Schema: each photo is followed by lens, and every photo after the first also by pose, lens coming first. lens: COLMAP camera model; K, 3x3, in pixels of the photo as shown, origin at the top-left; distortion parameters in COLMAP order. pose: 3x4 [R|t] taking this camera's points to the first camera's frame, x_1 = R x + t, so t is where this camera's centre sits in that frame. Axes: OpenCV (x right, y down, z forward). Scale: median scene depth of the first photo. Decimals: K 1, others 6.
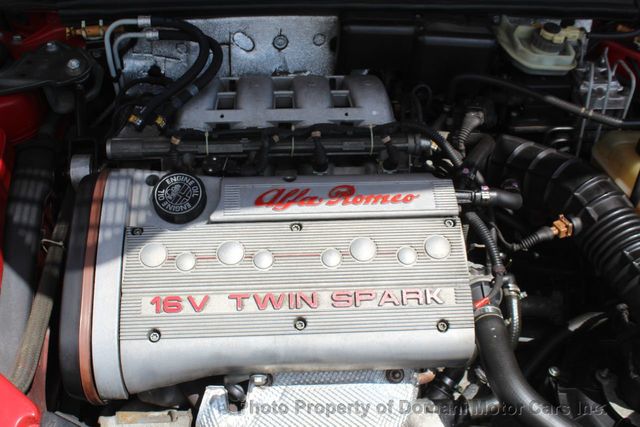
lens RADIAL K [[712.5, 0, 320.0], [0, 712.5, 213.5], [0, 0, 1]] dist [-0.073502, 0.048081]
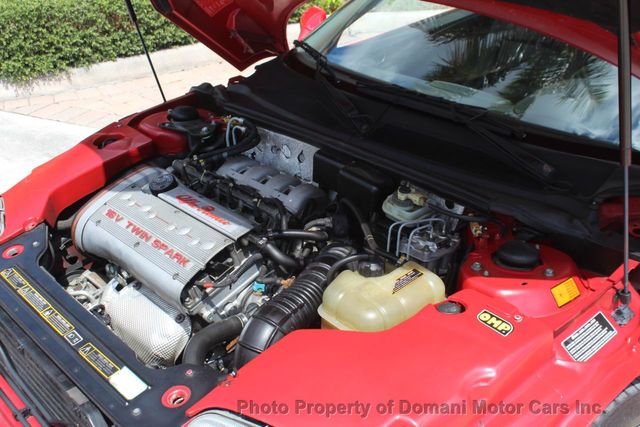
lens RADIAL K [[712.5, 0, 320.0], [0, 712.5, 213.5], [0, 0, 1]] dist [-0.073502, 0.048081]
pose [[0.643071, 0.317734, -0.696781, 1.362170], [-0.521512, 0.847980, -0.094631, 0.002981], [0.560789, 0.424234, 0.711014, -0.115622]]
